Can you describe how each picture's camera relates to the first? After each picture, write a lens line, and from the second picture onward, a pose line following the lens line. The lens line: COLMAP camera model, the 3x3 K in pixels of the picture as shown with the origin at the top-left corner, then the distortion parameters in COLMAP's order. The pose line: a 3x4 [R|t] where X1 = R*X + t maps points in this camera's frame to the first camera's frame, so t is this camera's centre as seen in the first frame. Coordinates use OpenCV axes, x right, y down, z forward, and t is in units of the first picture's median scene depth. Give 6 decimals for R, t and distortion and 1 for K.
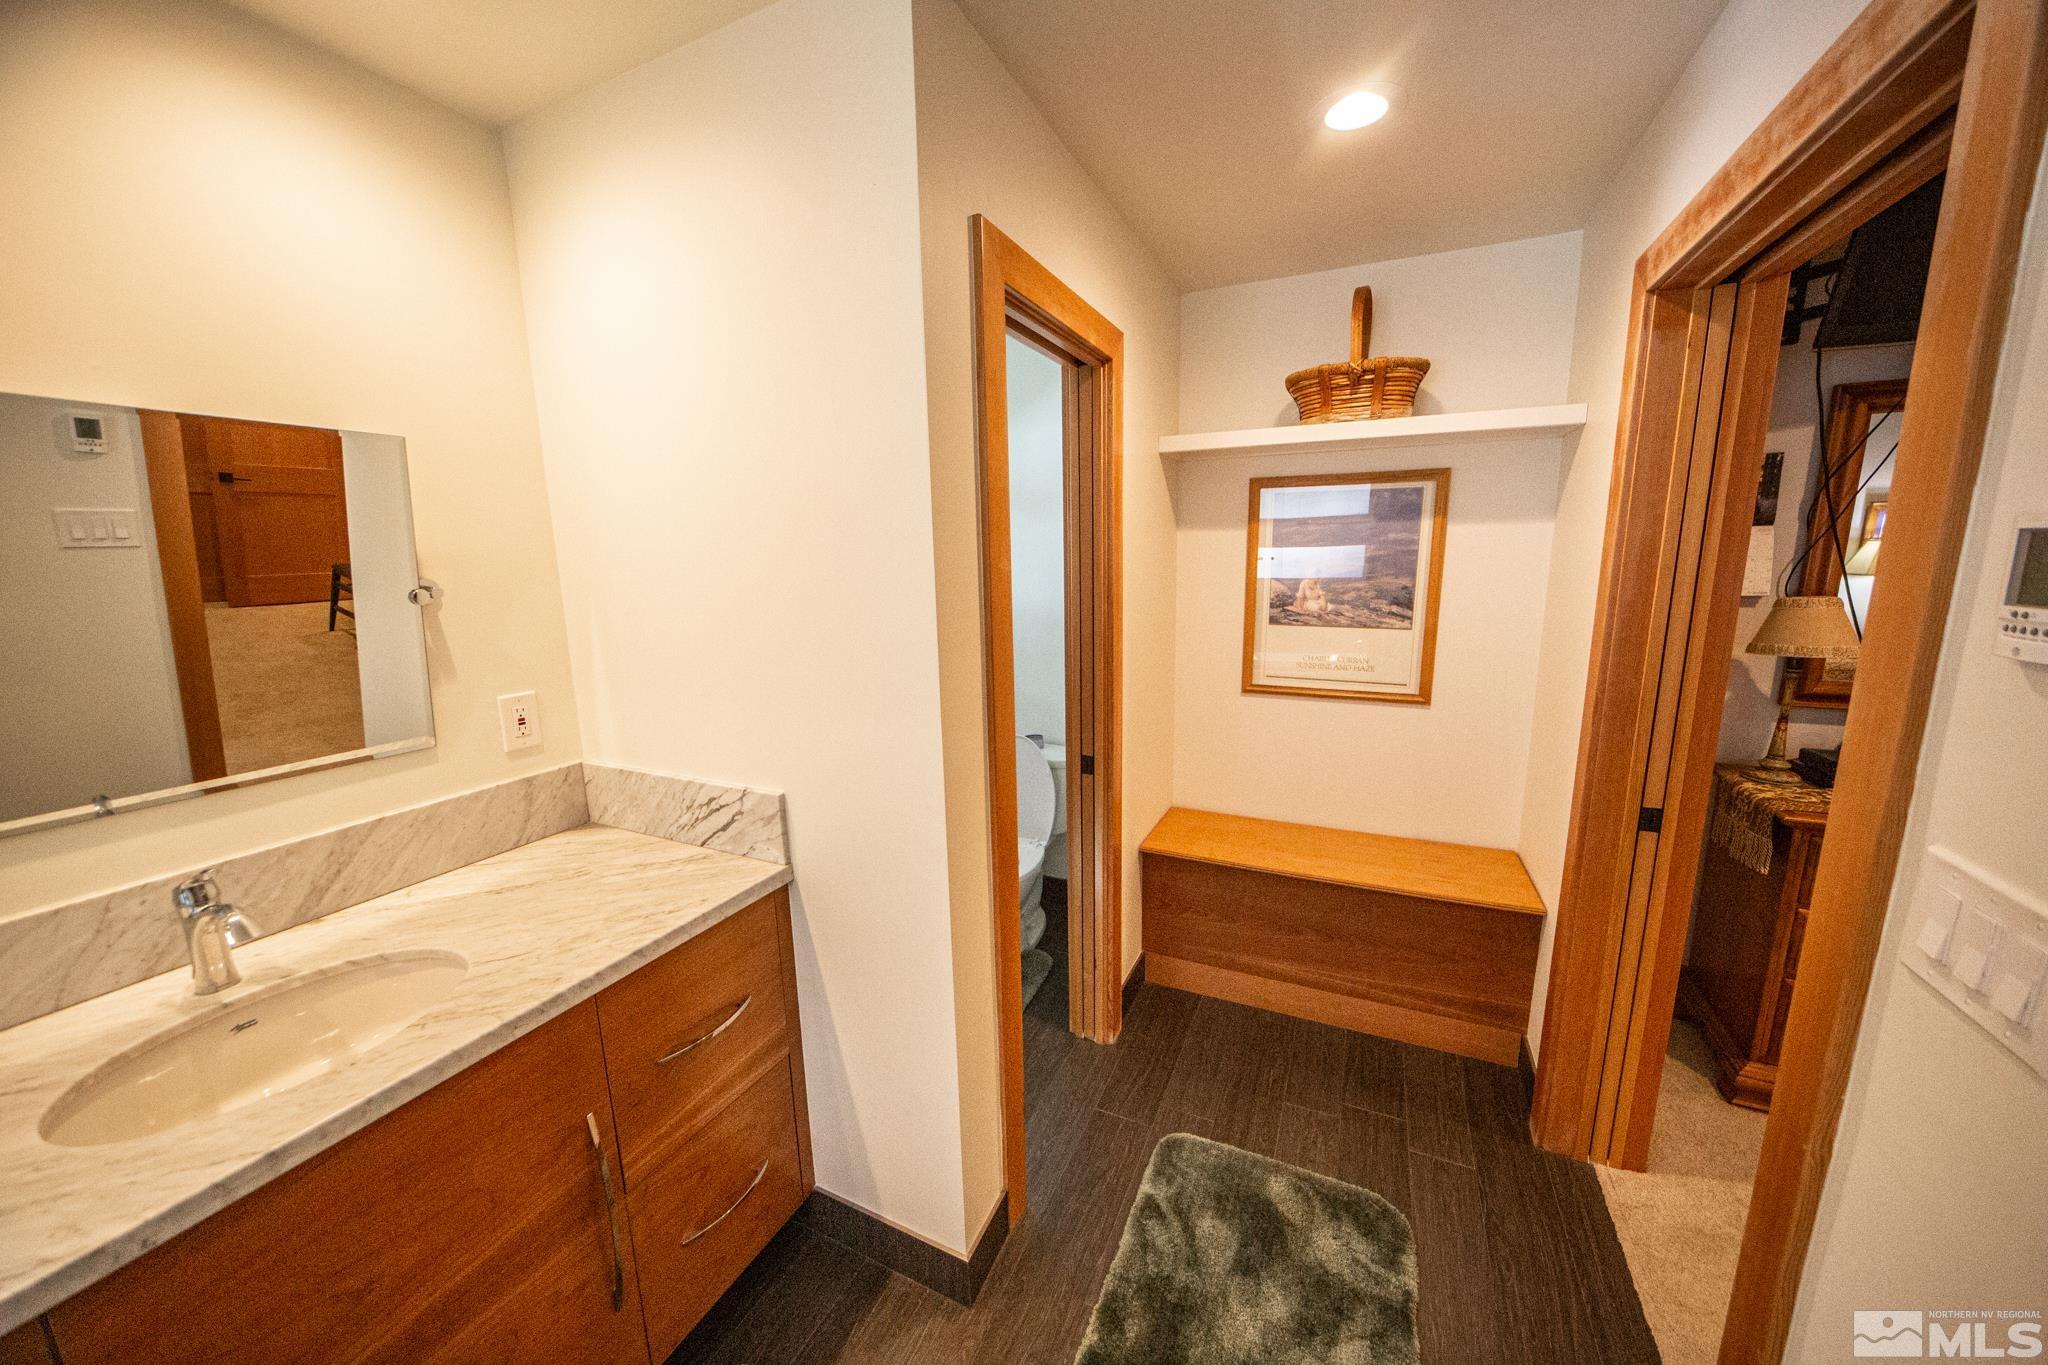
lens RADIAL K [[720.9, 0, 1029.6], [0, 720.9, 682.1], [0, 0, 1]] dist [-0.015057, 0.002875]
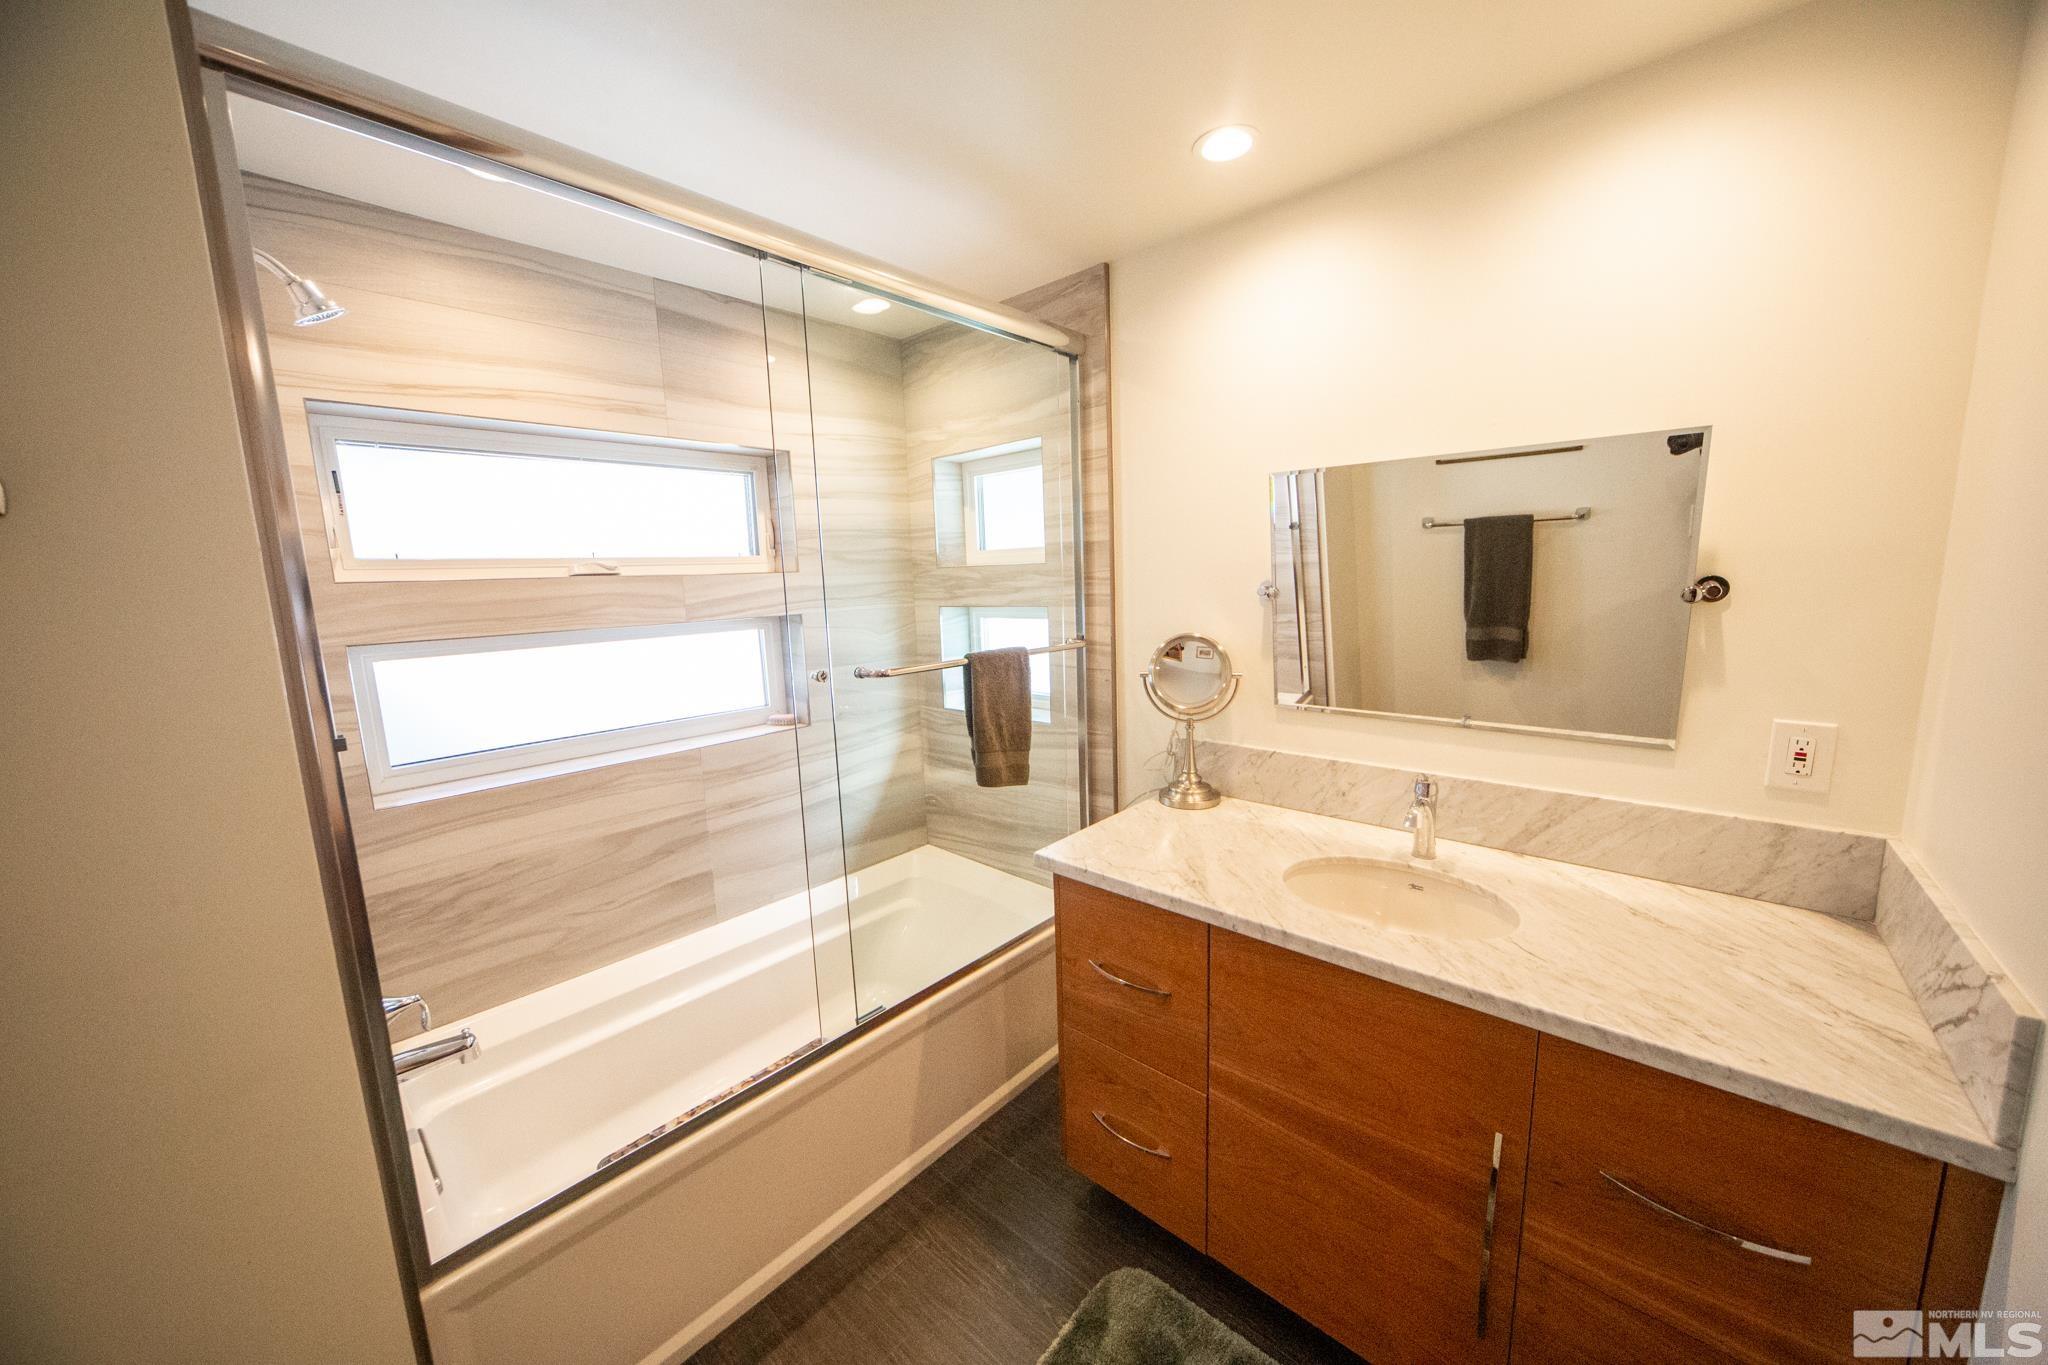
lens RADIAL K [[720.9, 0, 1029.6], [0, 720.9, 682.1], [0, 0, 1]] dist [-0.015057, 0.002875]
pose [[-0.280175, 0.173274, -0.944181, 0.328841], [-0.137953, 0.966097, 0.218232, -0.099033], [0.949985, 0.191396, -0.246773, 0.451083]]
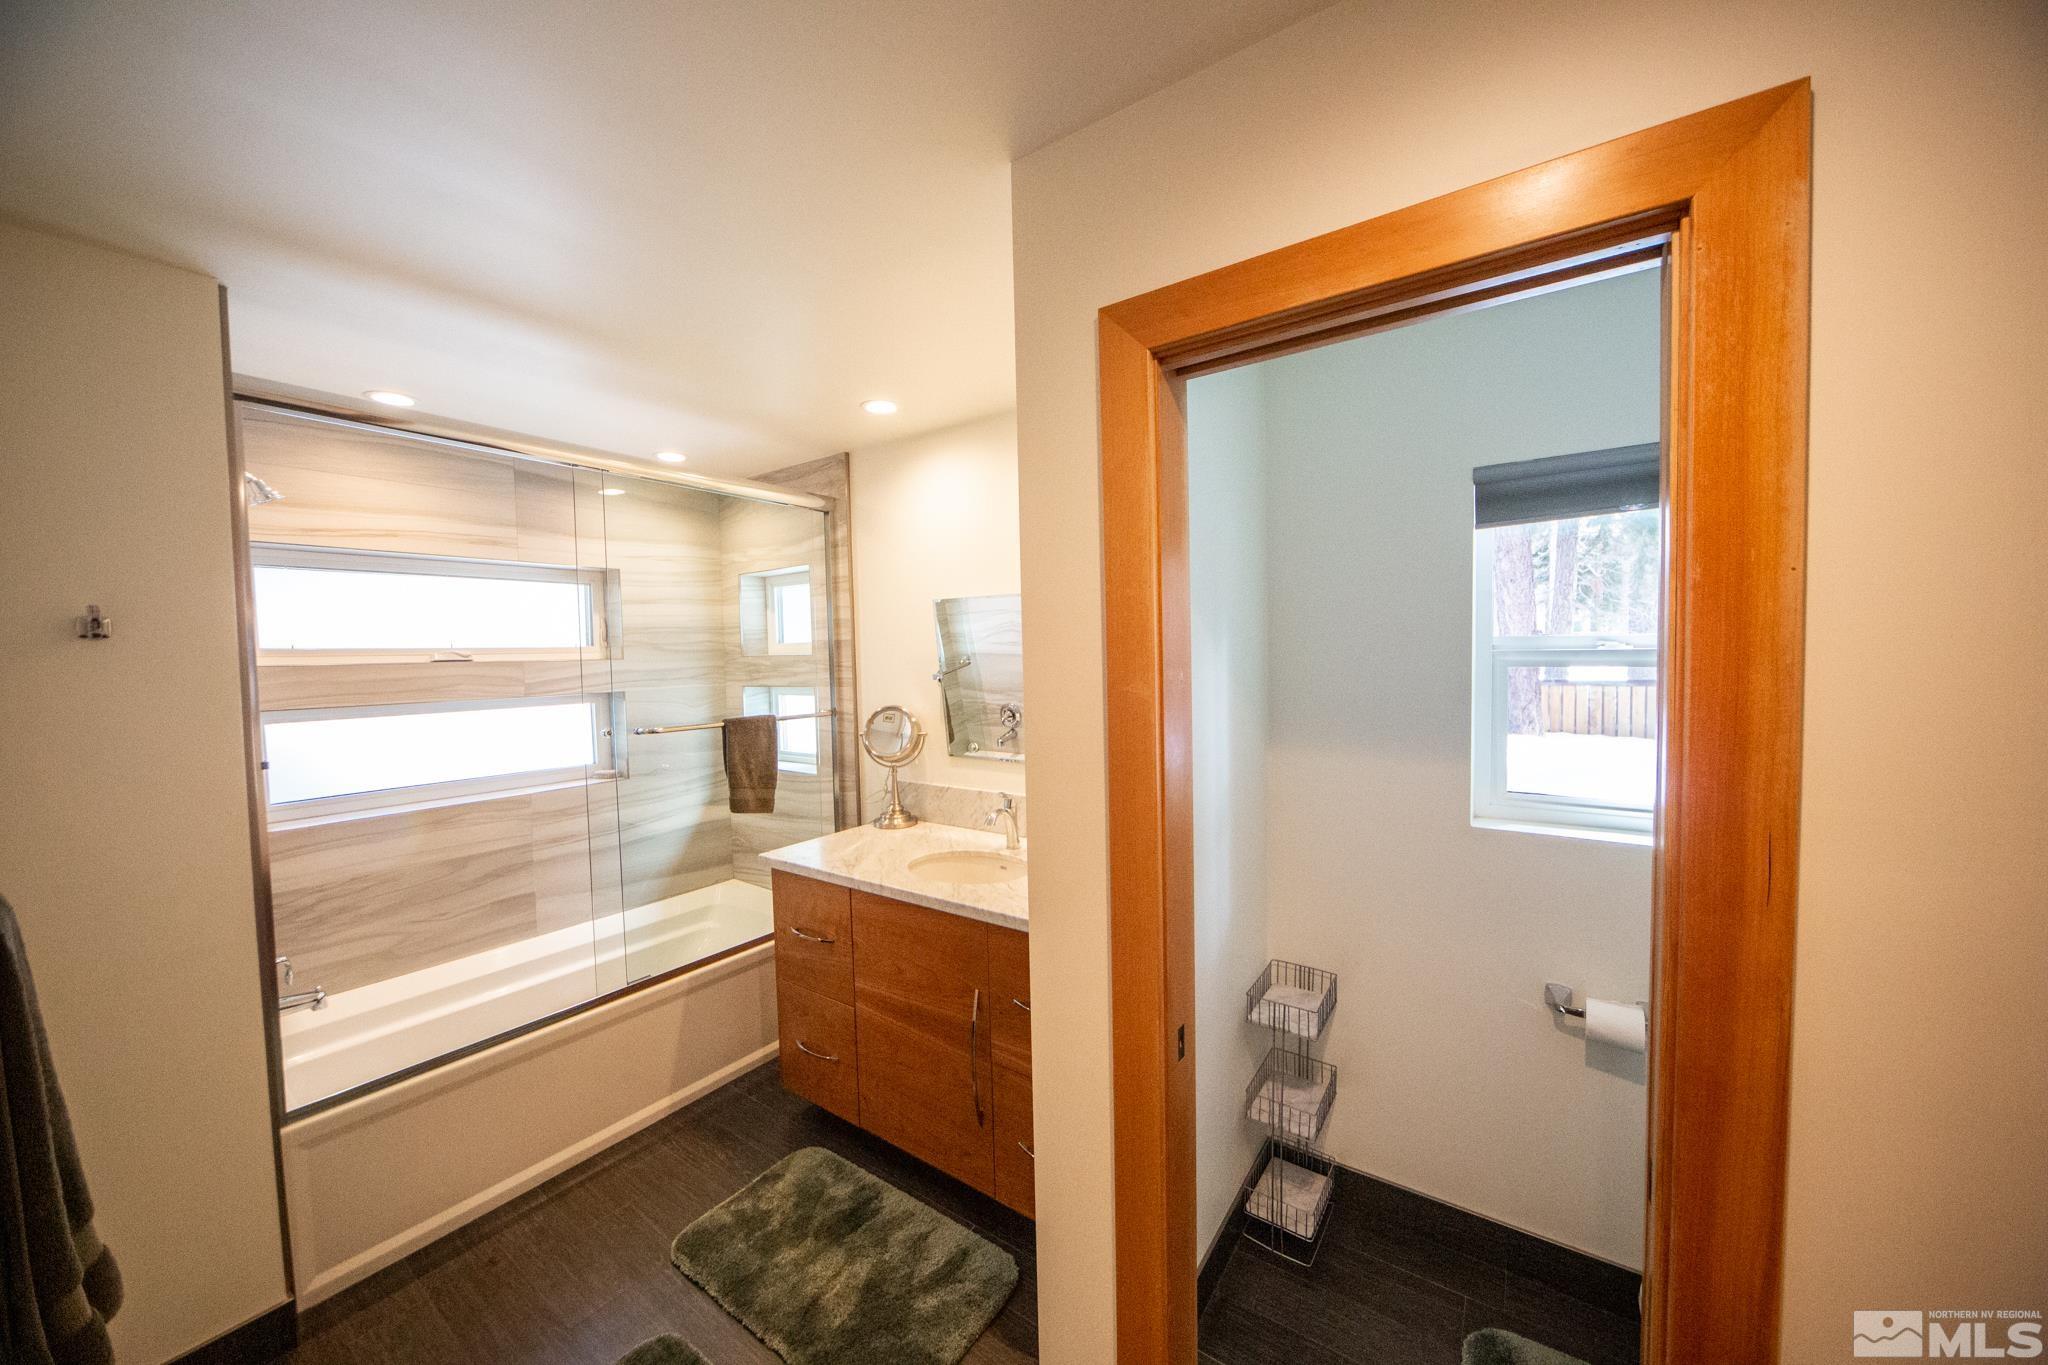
lens RADIAL K [[720.9, 0, 1029.6], [0, 720.9, 682.1], [0, 0, 1]] dist [-0.015057, 0.002875]
pose [[-0.166075, 0.066176, -0.983890, 0.864503], [-0.154682, 0.983646, 0.092269, -0.249468], [0.973906, 0.167514, -0.153123, 1.106416]]
